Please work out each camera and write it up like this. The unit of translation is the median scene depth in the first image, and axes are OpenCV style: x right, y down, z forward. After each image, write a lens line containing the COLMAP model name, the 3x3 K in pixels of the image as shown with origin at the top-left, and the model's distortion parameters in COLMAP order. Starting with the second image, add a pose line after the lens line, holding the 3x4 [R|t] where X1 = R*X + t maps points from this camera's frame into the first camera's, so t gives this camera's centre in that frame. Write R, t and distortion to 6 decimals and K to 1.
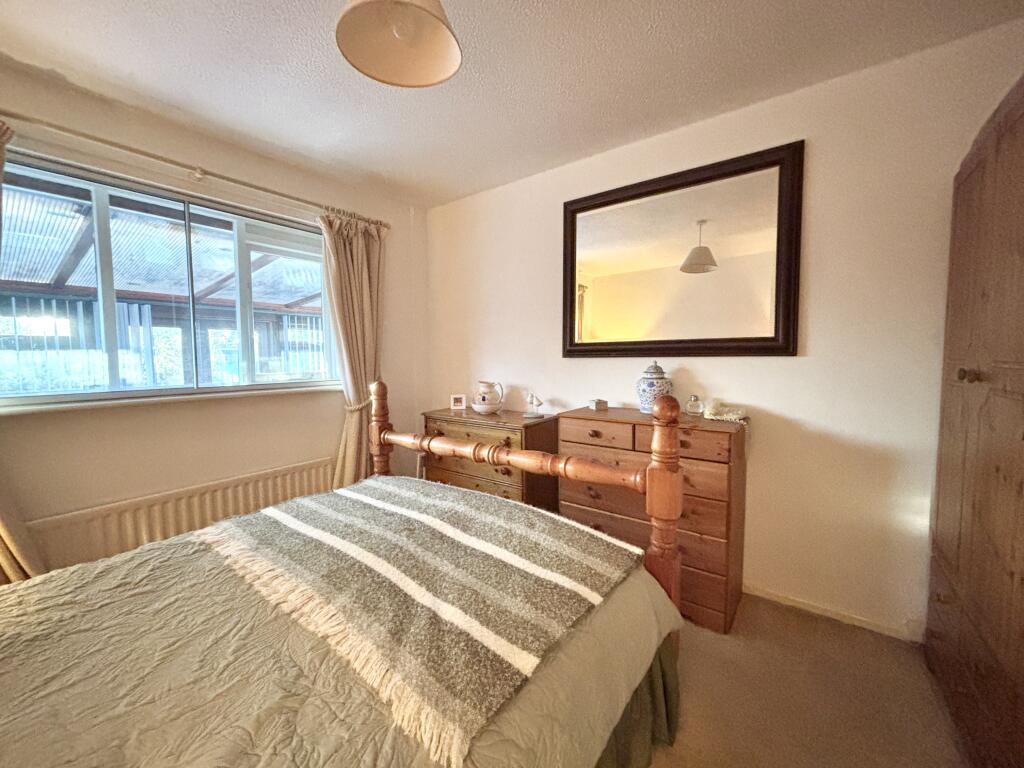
lens RADIAL K [[417.1, 0, 511.8], [0, 417.1, 381.4], [0, 0, 1]] dist [0.009260, -0.000941]
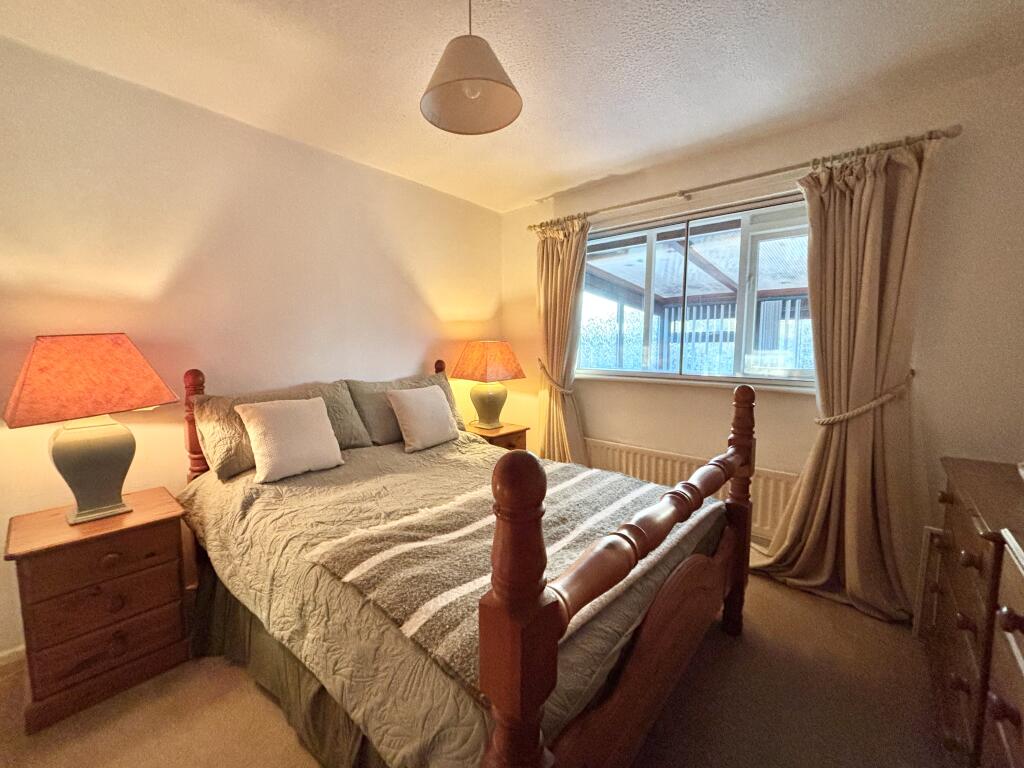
lens RADIAL K [[417.1, 0, 512.1], [0, 417.1, 382.2], [0, 0, 1]] dist [0.009260, -0.000941]
pose [[-0.073705, 0.098324, -0.992421, 0.505890], [-0.070488, 0.992126, 0.103530, -0.054743], [0.994786, 0.077584, -0.066194, 0.615035]]
